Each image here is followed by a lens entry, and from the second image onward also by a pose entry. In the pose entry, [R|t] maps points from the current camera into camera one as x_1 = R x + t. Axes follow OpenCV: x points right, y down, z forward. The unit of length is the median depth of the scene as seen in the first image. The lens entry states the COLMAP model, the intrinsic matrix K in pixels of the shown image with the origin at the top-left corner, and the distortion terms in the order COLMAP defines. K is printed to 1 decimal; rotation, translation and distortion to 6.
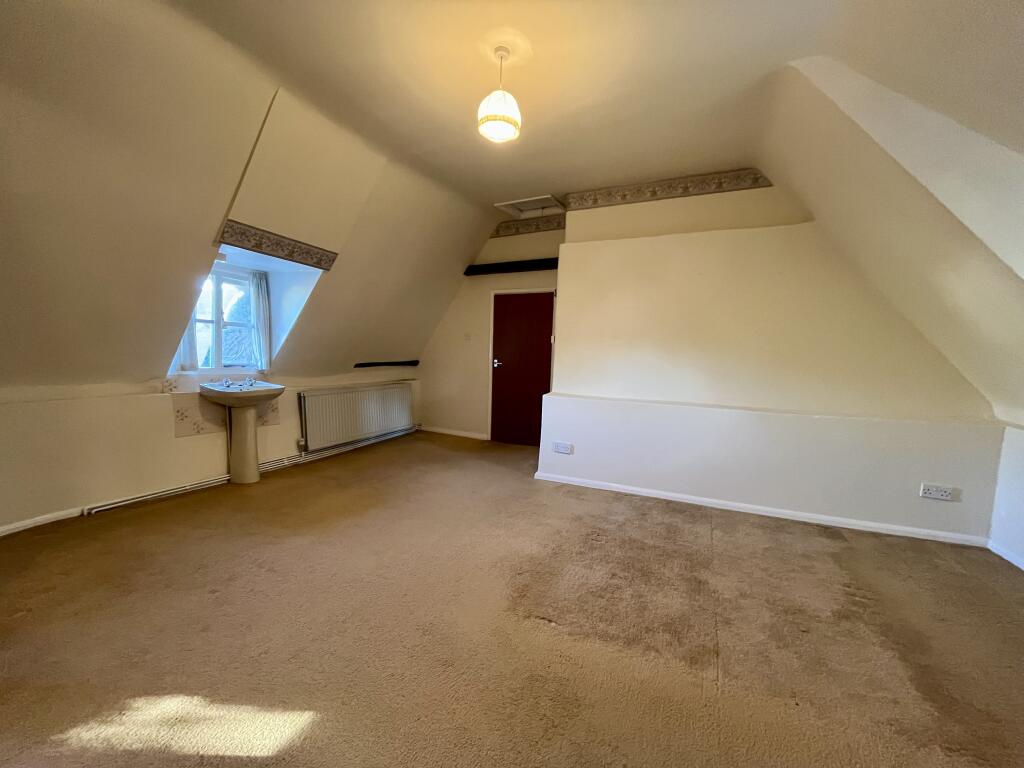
lens RADIAL K [[417.6, 0, 510.1], [0, 417.6, 385.2], [0, 0, 1]] dist [-0.002403, -0.000309]
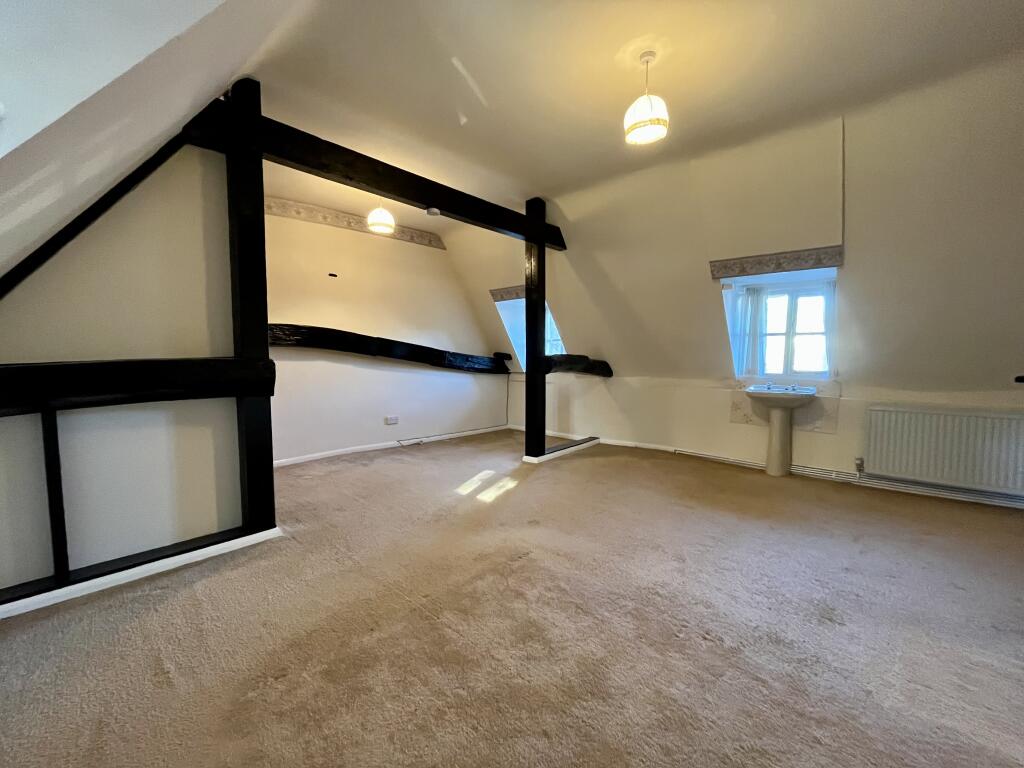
lens RADIAL K [[417.6, 0, 510.1], [0, 417.6, 385.2], [0, 0, 1]] dist [-0.002403, -0.000309]
pose [[-0.320313, 0.039982, -0.946468, 0.679570], [-0.077908, 0.994613, 0.068383, -0.030539], [0.944103, 0.095642, -0.315472, 0.684055]]
